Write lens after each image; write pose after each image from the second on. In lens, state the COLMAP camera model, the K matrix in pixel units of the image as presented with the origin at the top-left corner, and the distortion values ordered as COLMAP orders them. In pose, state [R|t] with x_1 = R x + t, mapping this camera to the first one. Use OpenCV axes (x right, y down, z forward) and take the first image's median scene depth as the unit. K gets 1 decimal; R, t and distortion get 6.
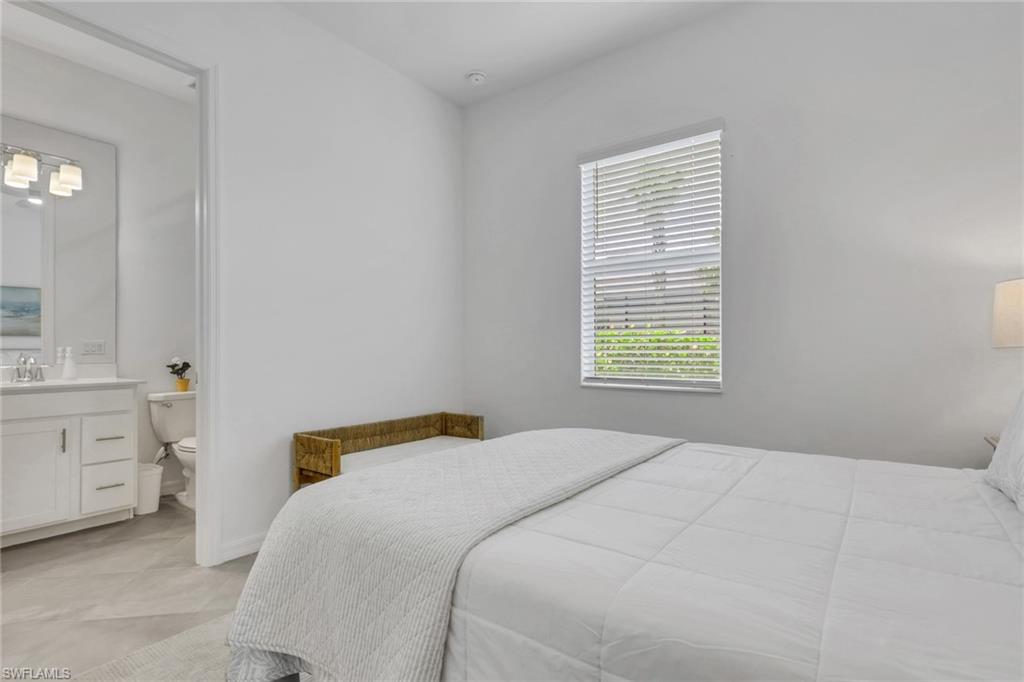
lens RADIAL K [[495.7, 0, 513.7], [0, 495.7, 347.4], [0, 0, 1]] dist [0.003865, 0.000532]
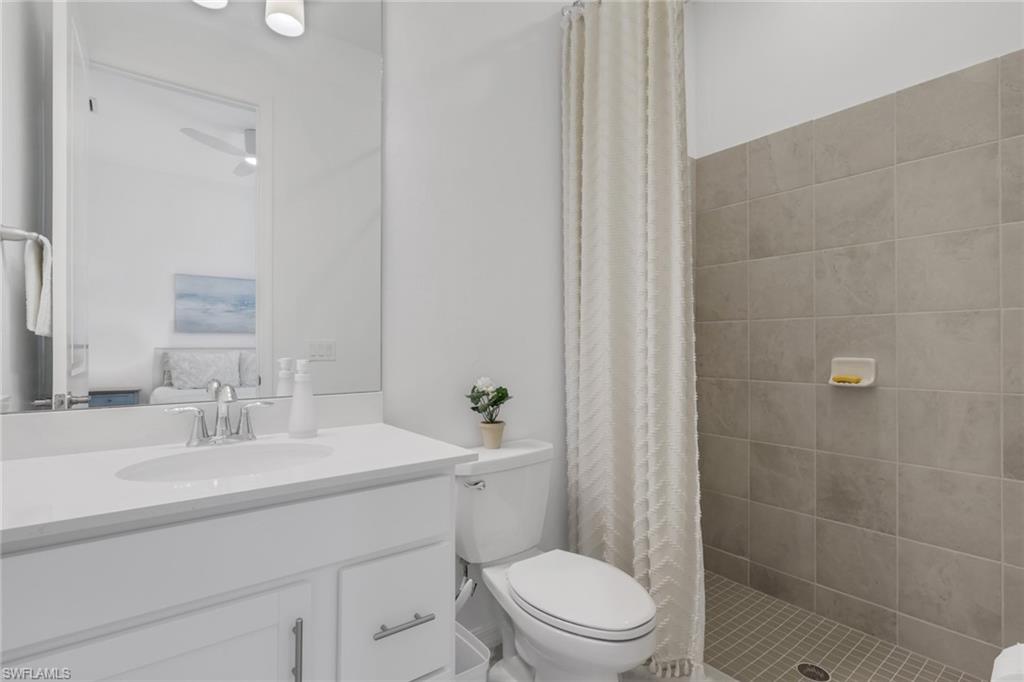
lens RADIAL K [[495.7, 0, 512.6], [0, 495.7, 339.6], [0, 0, 1]] dist [0.003865, 0.000532]
pose [[0.957673, -0.001596, -0.287853, -0.550502], [0.000278, 0.999989, -0.004619, -0.014069], [0.287857, 0.004344, 0.957663, 0.593012]]
